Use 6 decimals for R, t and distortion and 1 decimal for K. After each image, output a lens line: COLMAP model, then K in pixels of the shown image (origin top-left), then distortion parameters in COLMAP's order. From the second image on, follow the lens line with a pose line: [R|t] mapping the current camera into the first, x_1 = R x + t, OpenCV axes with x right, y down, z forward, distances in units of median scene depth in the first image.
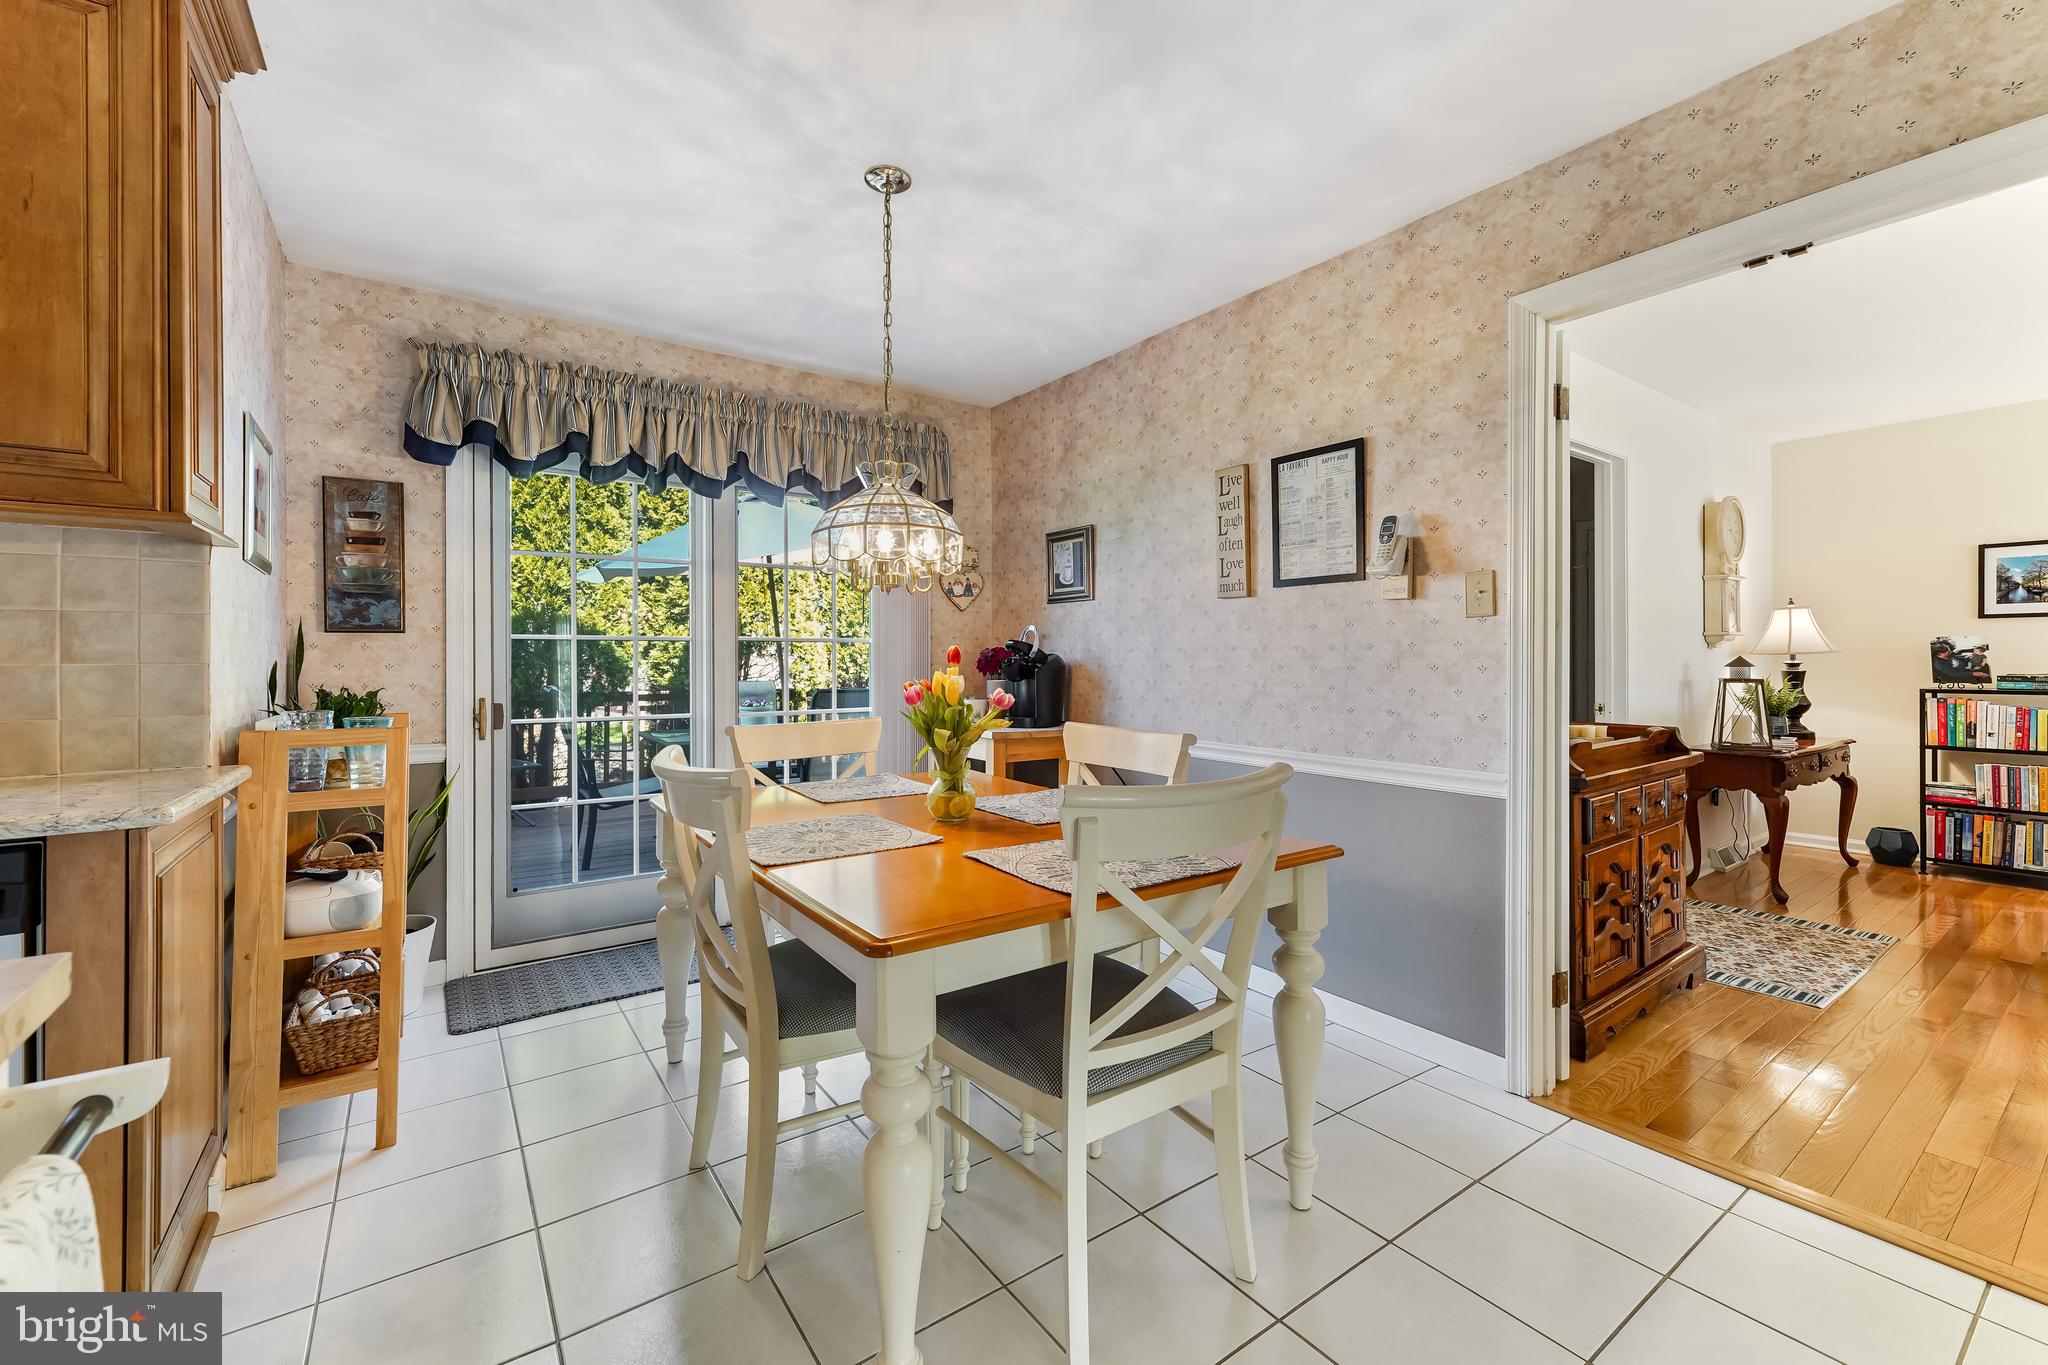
lens RADIAL K [[830.7, 0, 1024.8], [0, 830.7, 663.9], [0, 0, 1]] dist [0.003588, 0.000528]
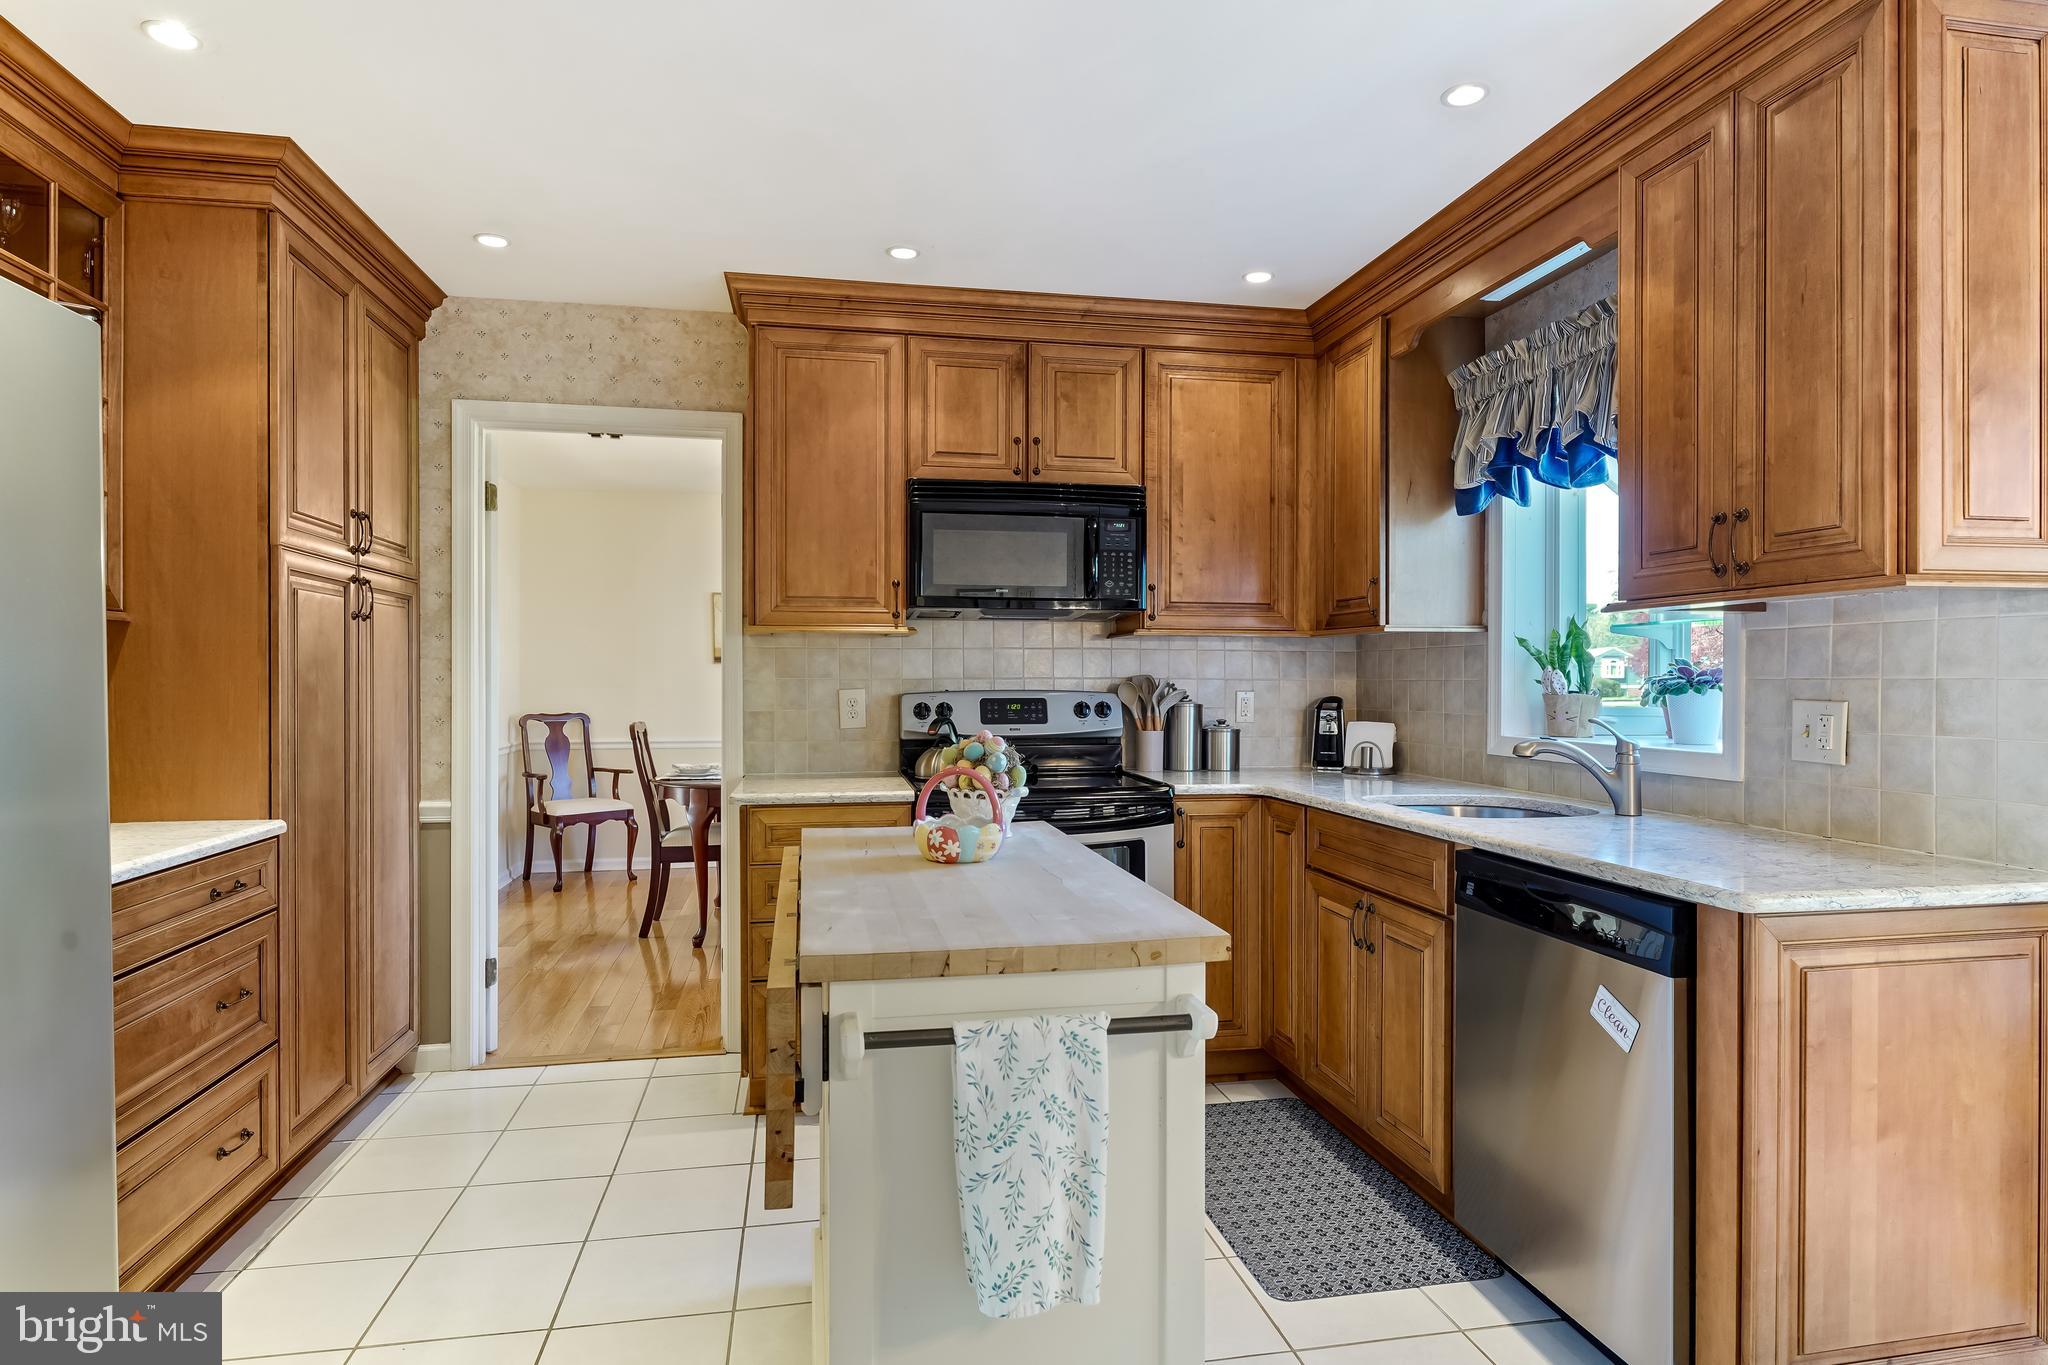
lens RADIAL K [[1123.4, 0, 1024.6], [0, 1123.4, 682.4], [0, 0, 1]] dist [-0.002097, -0.000402]
pose [[-0.411555, 0.005860, -0.911366, 0.402612], [0.000010, 0.999979, 0.006425, -0.067071], [0.911385, 0.002635, -0.411547, 0.582633]]
